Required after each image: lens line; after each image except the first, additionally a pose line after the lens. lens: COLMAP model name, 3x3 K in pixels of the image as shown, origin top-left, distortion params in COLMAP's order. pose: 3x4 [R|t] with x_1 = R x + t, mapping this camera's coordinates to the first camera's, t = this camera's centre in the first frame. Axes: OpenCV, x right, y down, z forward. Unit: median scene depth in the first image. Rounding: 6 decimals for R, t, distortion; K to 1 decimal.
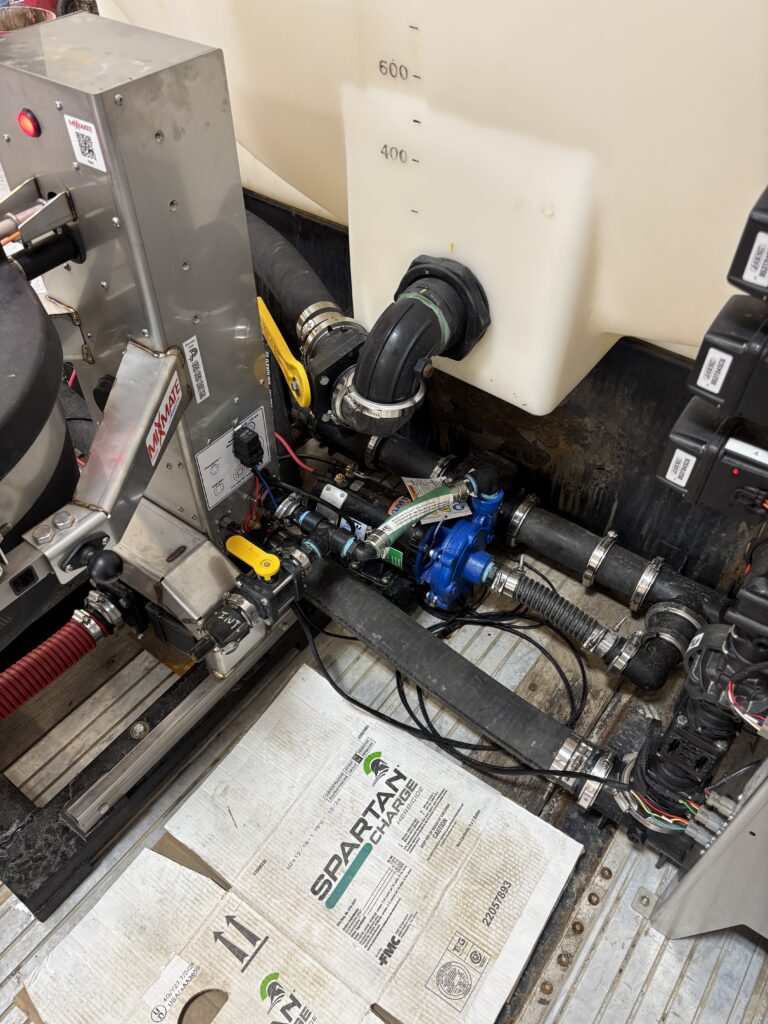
lens RADIAL K [[774.6, 0, 382.9], [0, 774.6, 517.0], [0, 0, 1]] dist [0.002361, 0.009232]
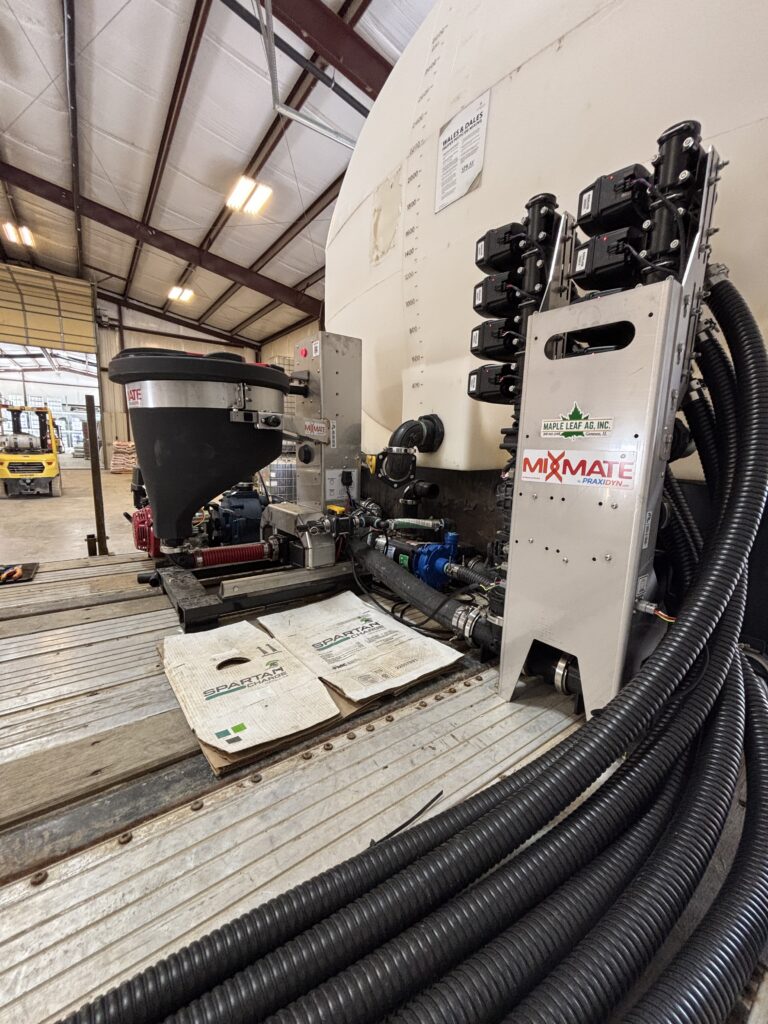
lens RADIAL K [[408.9, 0, 380.4], [0, 408.9, 510.0], [0, 0, 1]] dist [-0.000134, 0.003837]
pose [[0.956890, 0.063465, -0.283432, 0.307072], [-0.226082, 0.775368, -0.589654, 0.732744], [0.182342, 0.628313, 0.756290, 0.074936]]
